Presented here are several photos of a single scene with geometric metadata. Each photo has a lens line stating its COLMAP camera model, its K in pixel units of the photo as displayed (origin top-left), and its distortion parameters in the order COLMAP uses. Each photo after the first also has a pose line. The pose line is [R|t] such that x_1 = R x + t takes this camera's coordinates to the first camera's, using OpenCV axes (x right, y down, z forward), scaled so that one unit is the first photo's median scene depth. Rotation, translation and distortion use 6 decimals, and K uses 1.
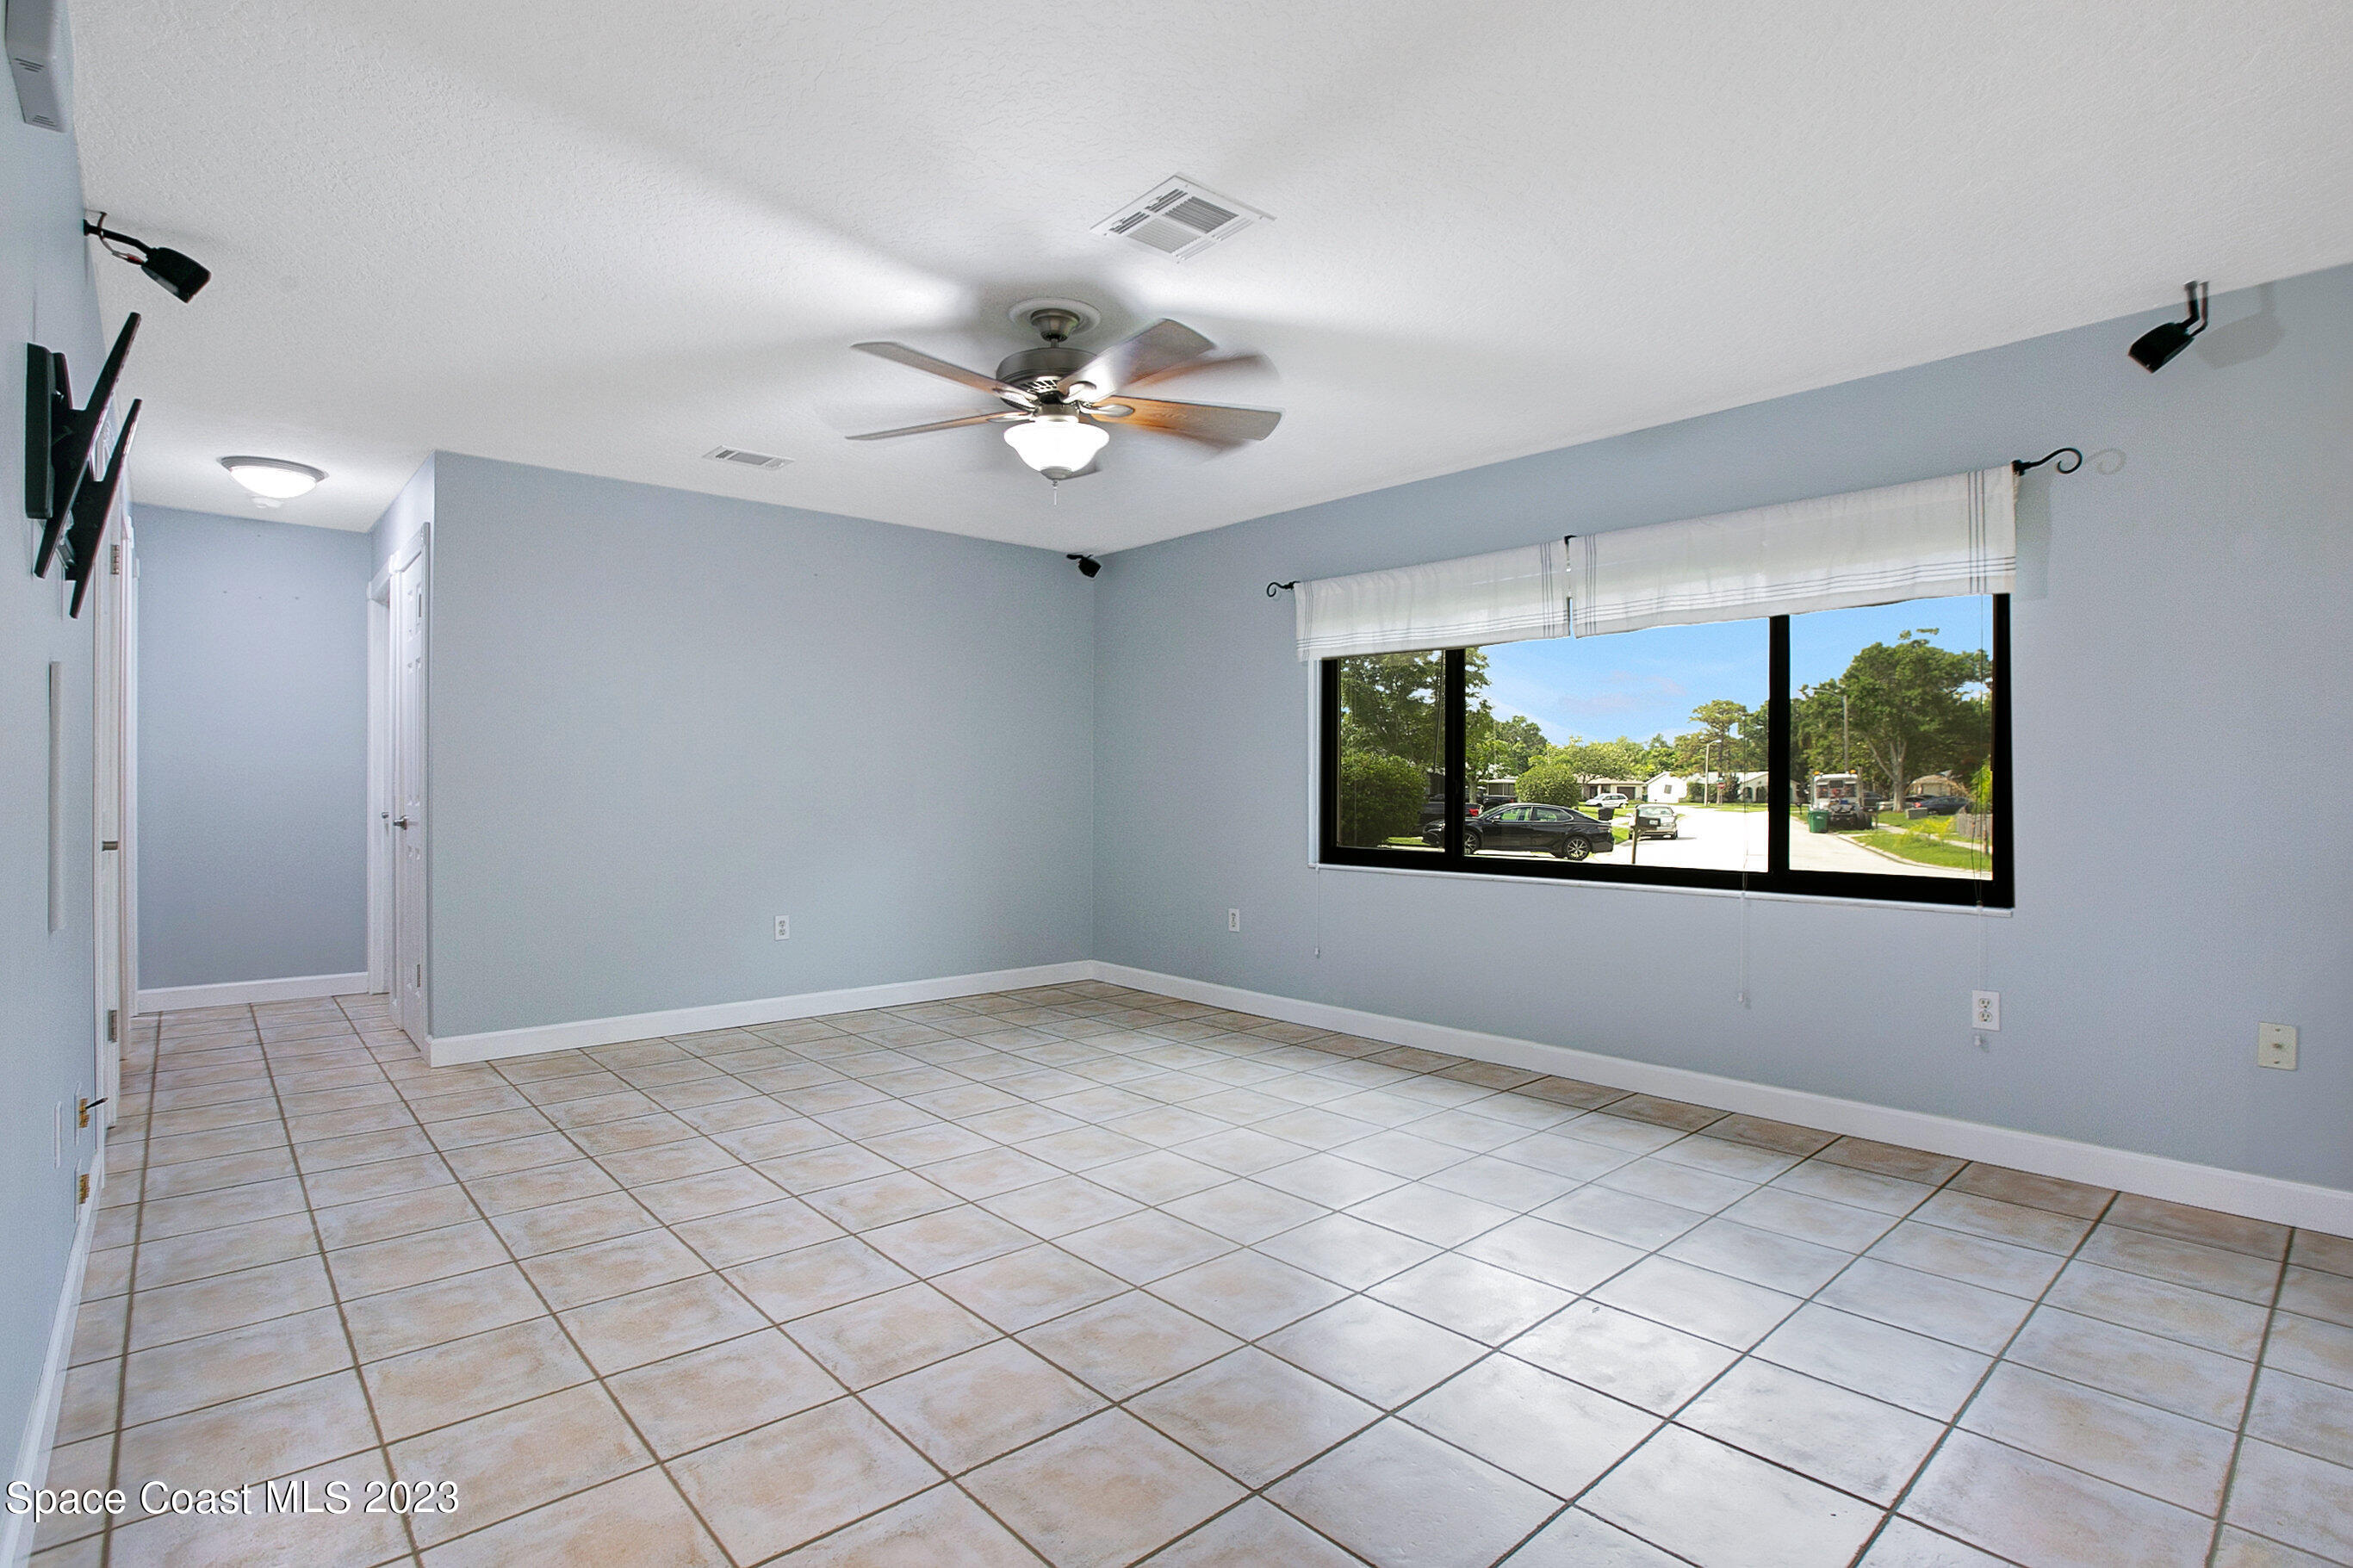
lens RADIAL K [[1136.6, 0, 1158.6], [0, 1136.6, 790.5], [0, 0, 1]] dist [-0.023578, 0.001294]
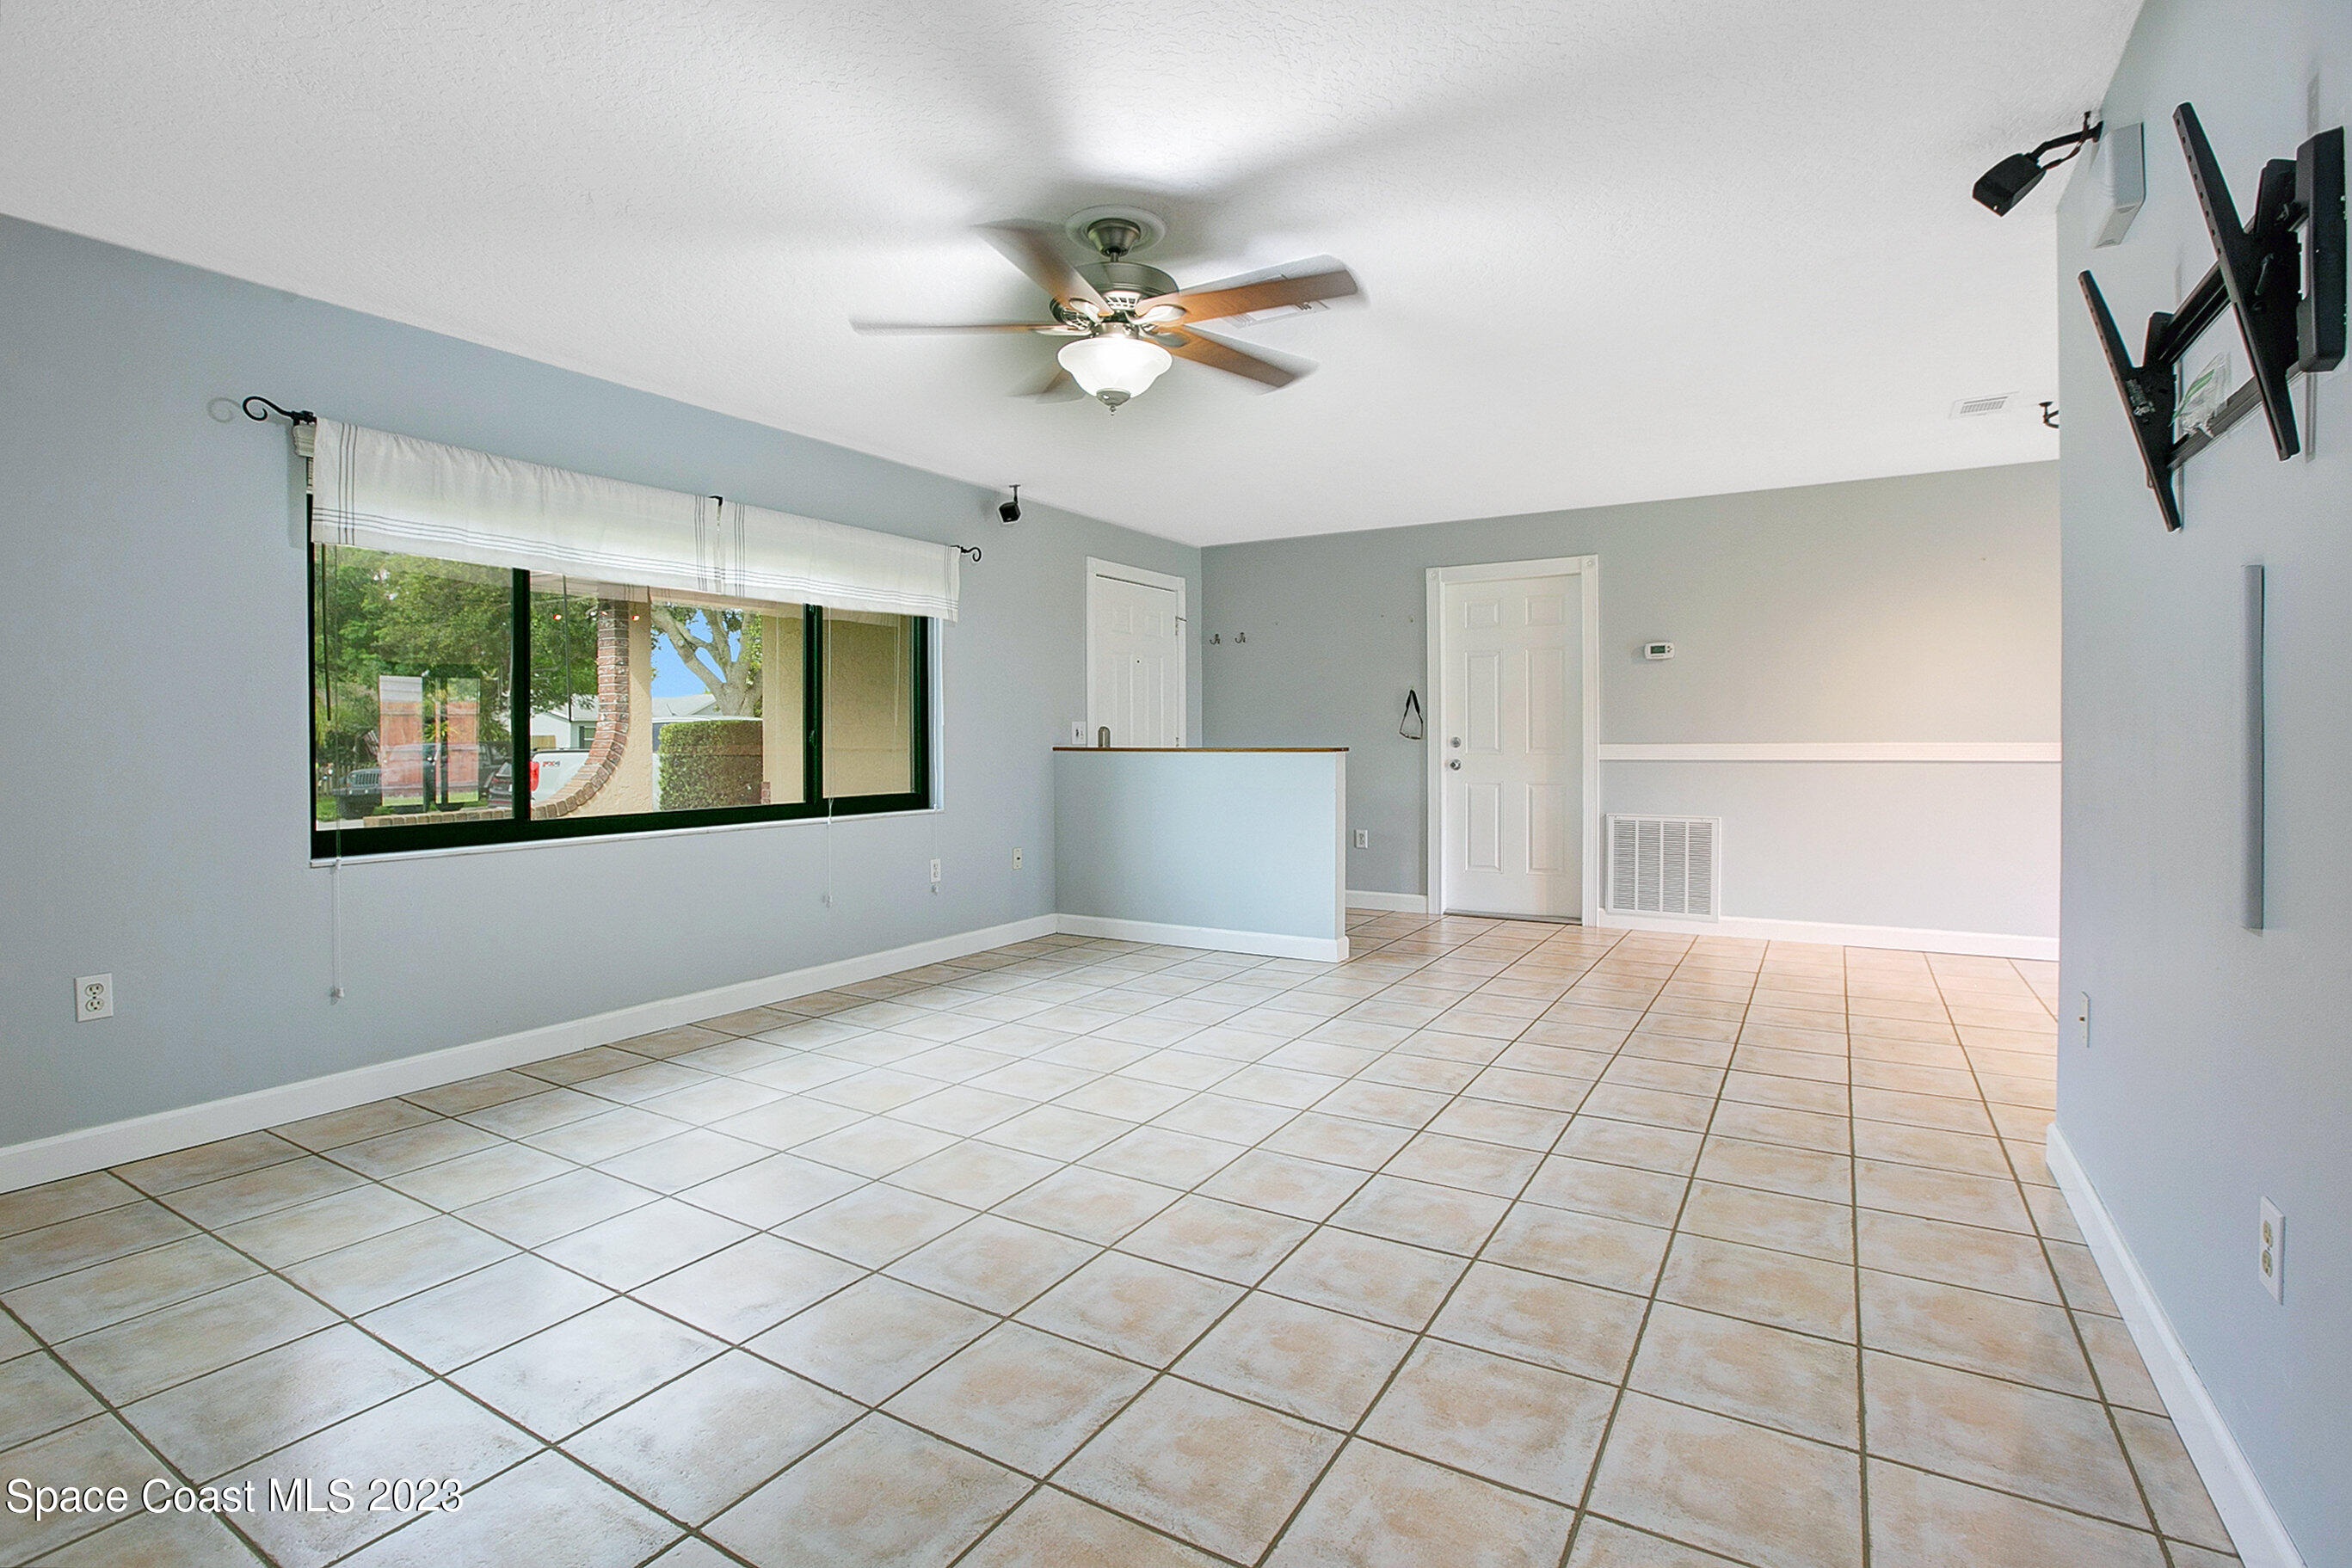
lens RADIAL K [[1123.6, 0, 1120.3], [0, 1123.6, 755.7], [0, 0, 1]] dist [-0.036408, 0.000674]
pose [[-0.280124, -0.013957, 0.959862, -0.871079], [0.005362, 0.999856, 0.016103, 0.003552], [-0.959949, 0.009657, -0.280009, 1.135744]]
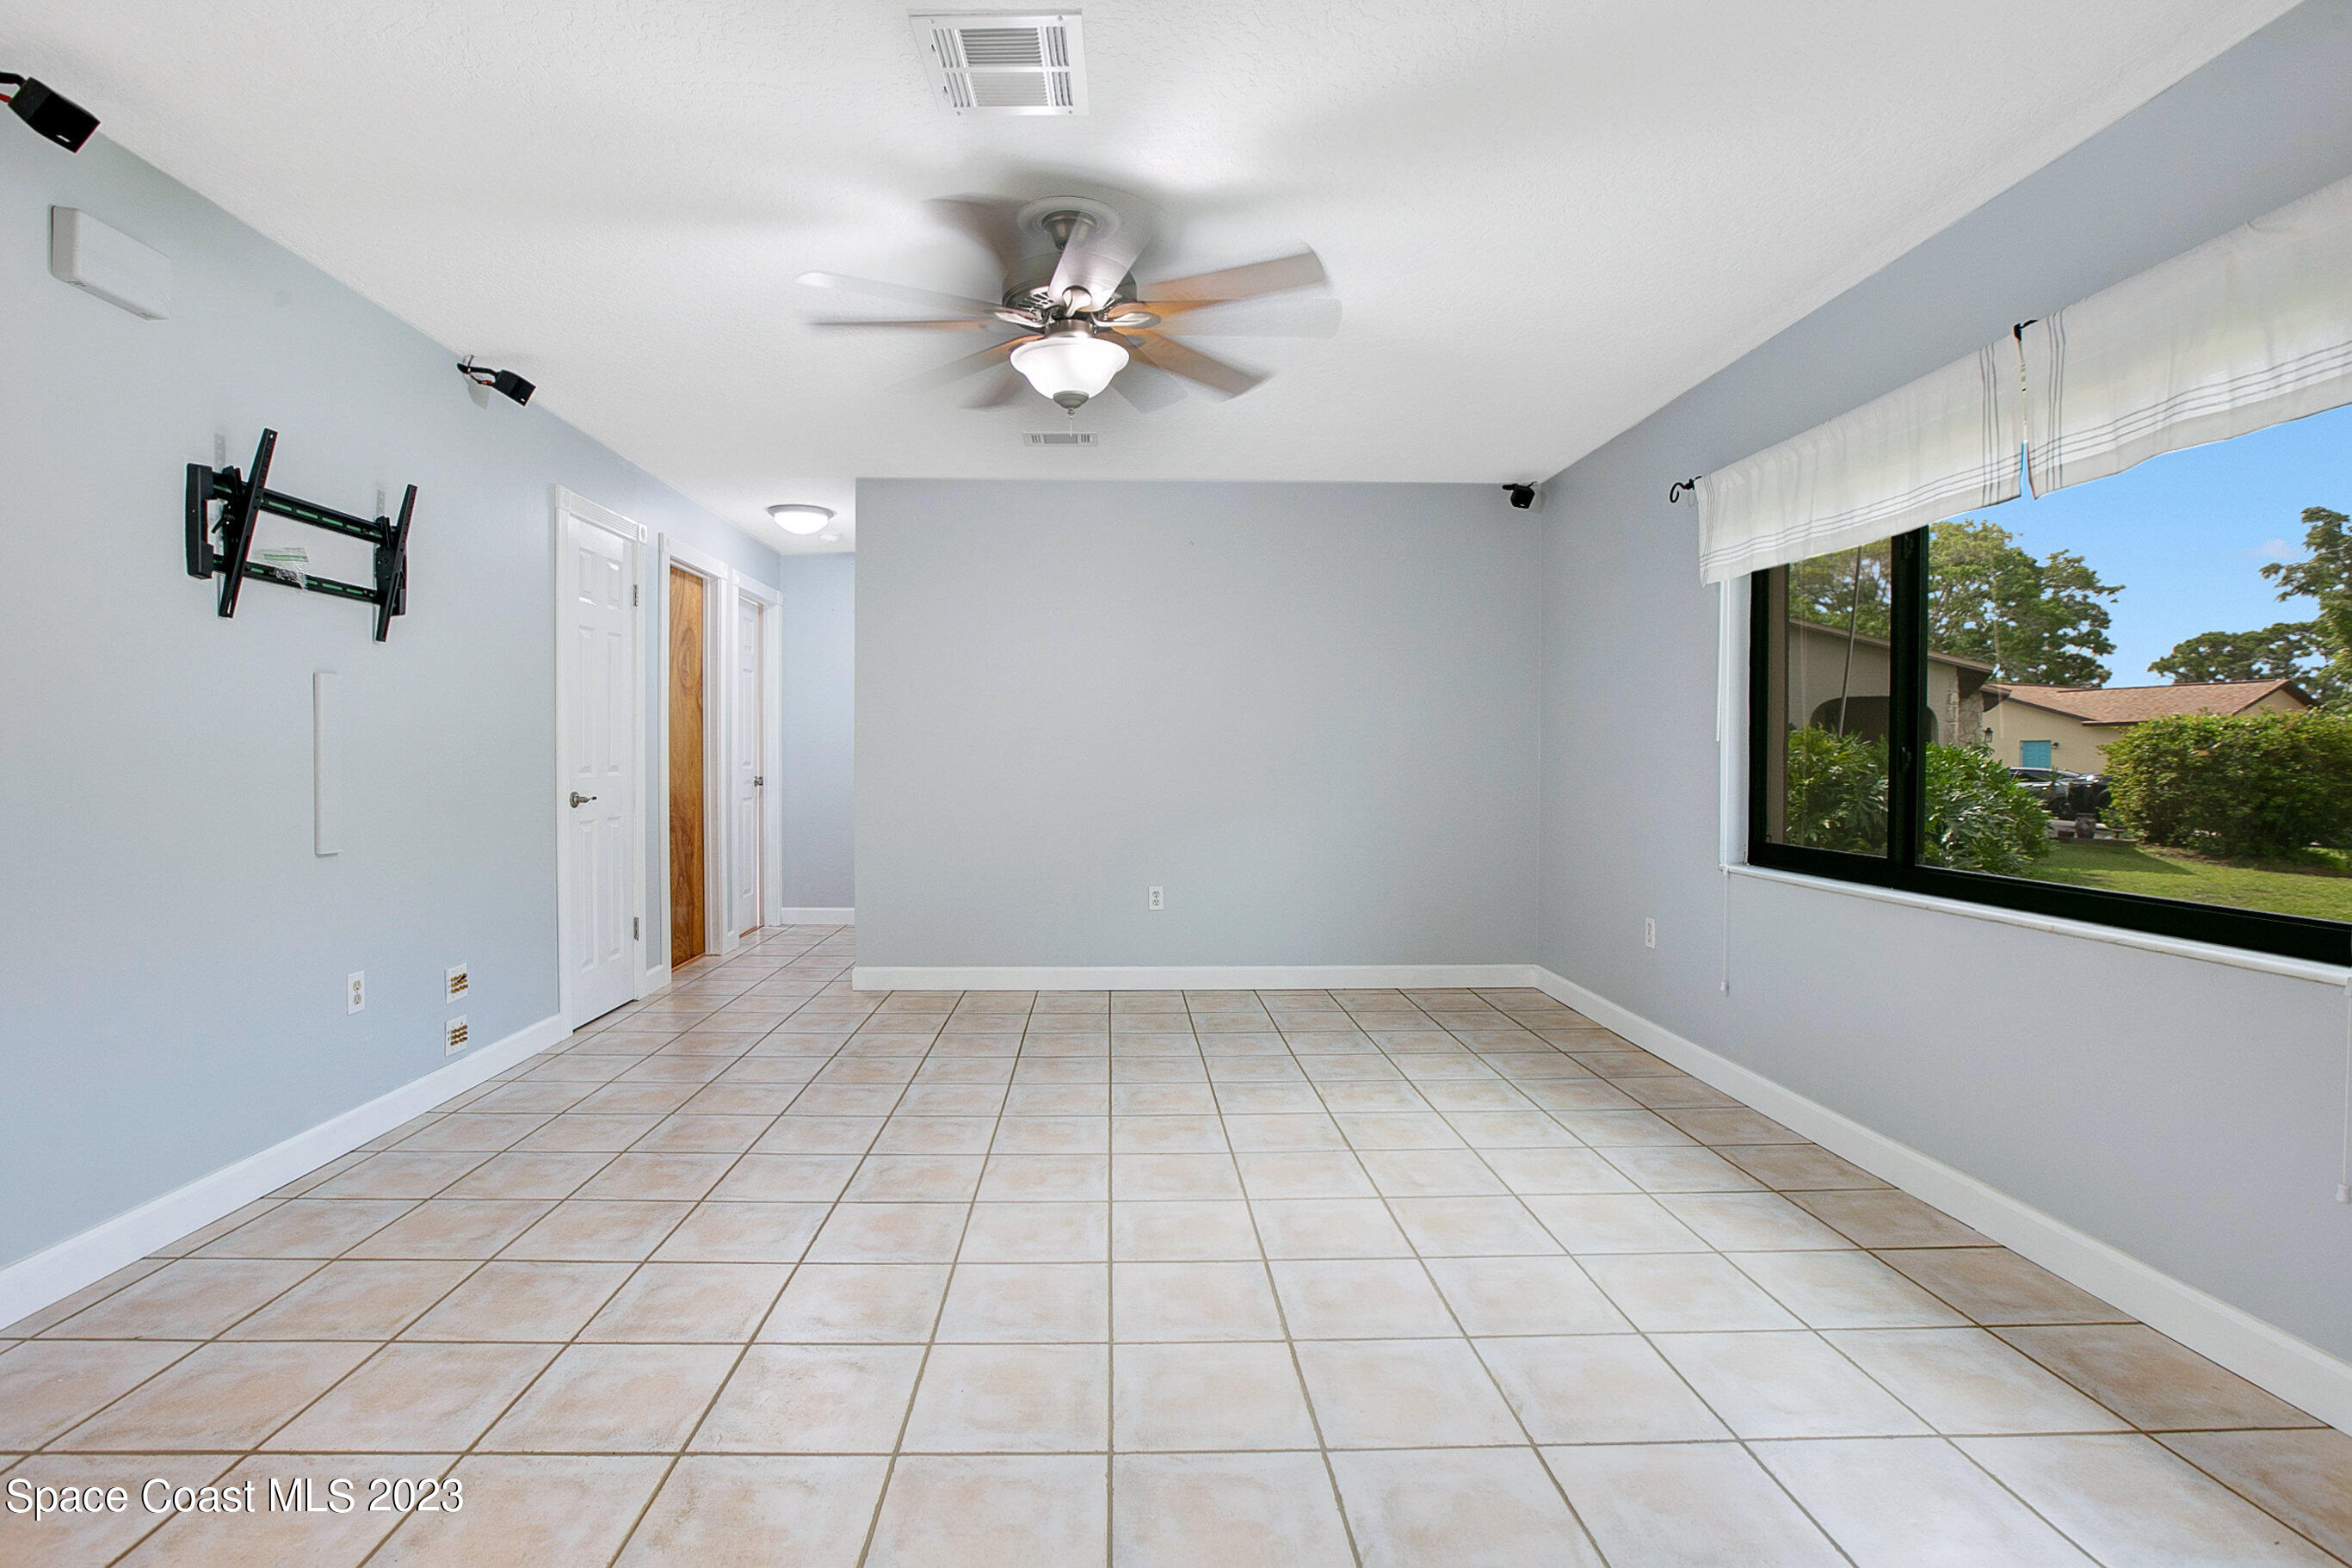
lens RADIAL K [[1139.9, 0, 1129.3], [0, 1139.9, 765.8], [0, 0, 1]] dist [-0.049165, 0.021518]
pose [[0.766992, 0.003455, -0.641648, 0.462324], [-0.001947, 0.999993, 0.003057, 0.001384], [0.641654, -0.001095, 0.766993, 0.323438]]
